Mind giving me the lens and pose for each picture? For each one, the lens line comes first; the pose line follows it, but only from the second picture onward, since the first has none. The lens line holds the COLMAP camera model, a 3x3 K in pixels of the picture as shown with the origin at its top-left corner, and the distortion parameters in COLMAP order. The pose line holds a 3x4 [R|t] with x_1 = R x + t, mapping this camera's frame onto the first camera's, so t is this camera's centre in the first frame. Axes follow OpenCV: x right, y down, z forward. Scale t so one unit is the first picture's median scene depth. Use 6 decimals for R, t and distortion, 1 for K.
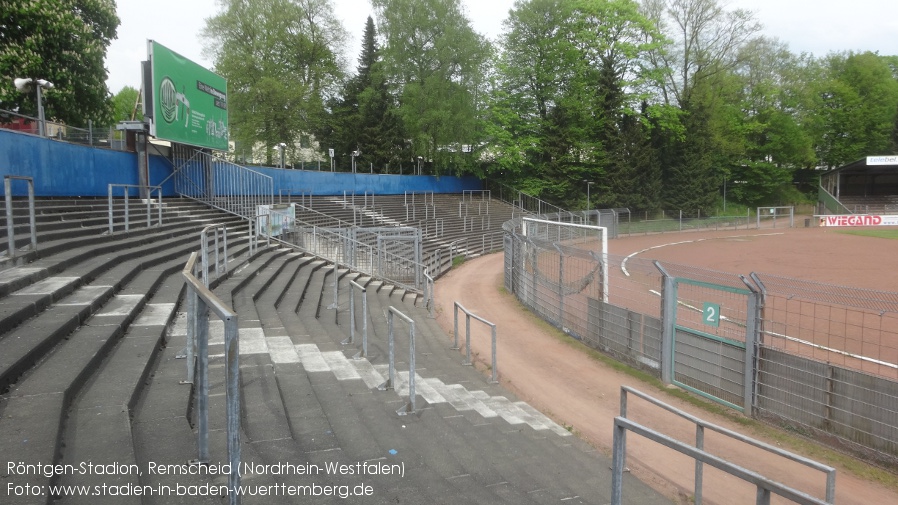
lens RADIAL K [[658.2, 0, 449.0], [0, 658.2, 252.5], [0, 0, 1]] dist [0.000893, 0.010184]
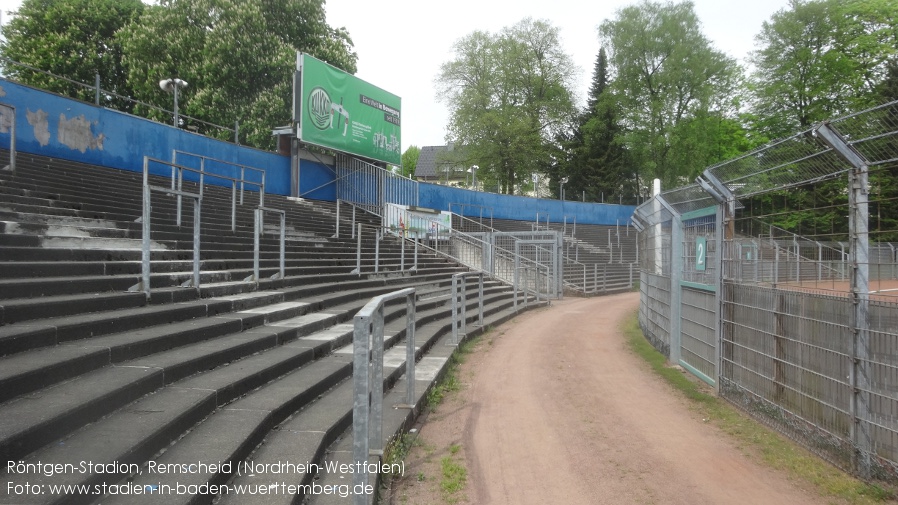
lens RADIAL K [[658.2, 0, 449.0], [0, 658.2, 252.5], [0, 0, 1]] dist [0.000893, 0.010184]
pose [[0.906576, 0.012031, -0.421871, 0.095243], [-0.050572, 0.995488, -0.080288, 0.034228], [0.419002, 0.094122, 0.903094, 0.056166]]
